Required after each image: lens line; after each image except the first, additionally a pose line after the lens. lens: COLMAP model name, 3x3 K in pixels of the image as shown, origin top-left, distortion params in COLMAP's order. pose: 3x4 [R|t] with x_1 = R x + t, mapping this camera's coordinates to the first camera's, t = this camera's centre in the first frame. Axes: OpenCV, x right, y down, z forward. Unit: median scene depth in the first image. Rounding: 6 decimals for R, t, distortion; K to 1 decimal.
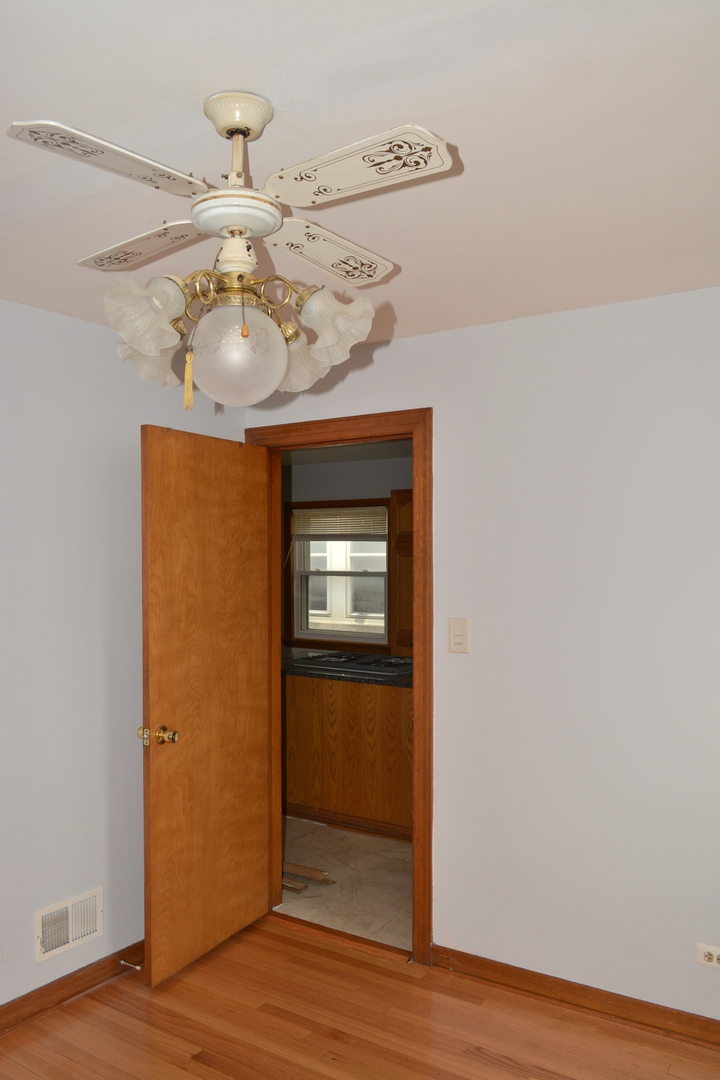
lens RADIAL K [[857.7, 0, 360.0], [0, 857.7, 540.0], [0, 0, 1]] dist [-0.053686, -0.000481]
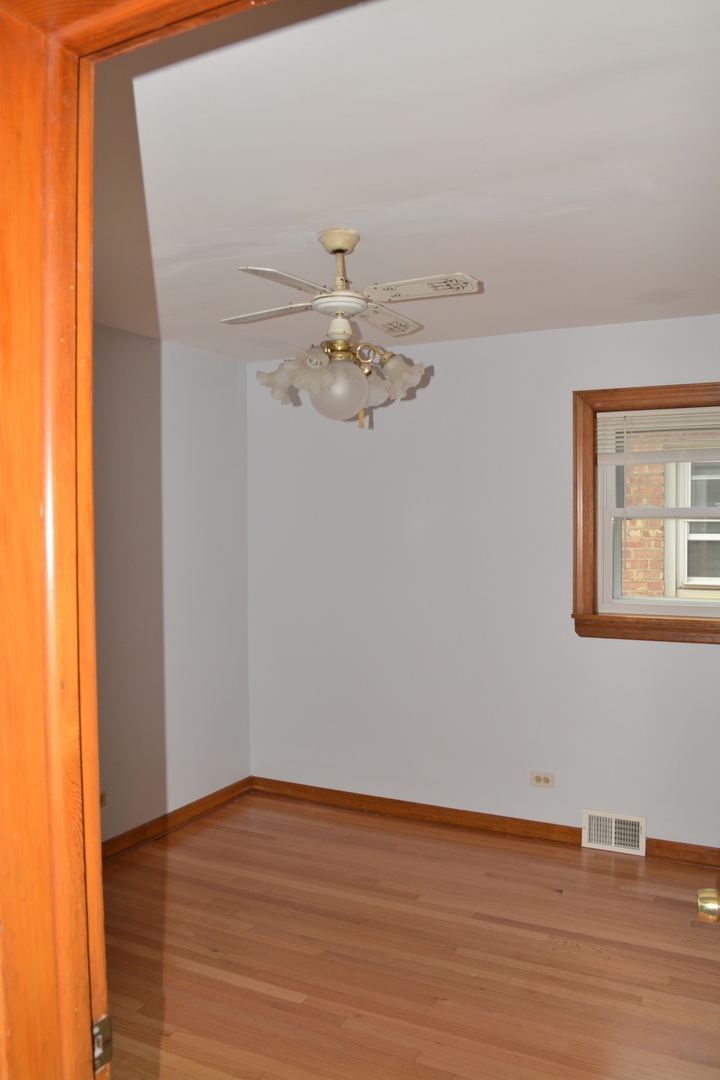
lens RADIAL K [[857.7, 0, 360.0], [0, 857.7, 540.0], [0, 0, 1]] dist [-0.053686, -0.000481]
pose [[0.994024, -0.009201, 0.108771, -0.298259], [0.005071, 0.999258, 0.038185, 0.014451], [-0.109042, -0.037405, 0.993333, -0.688290]]
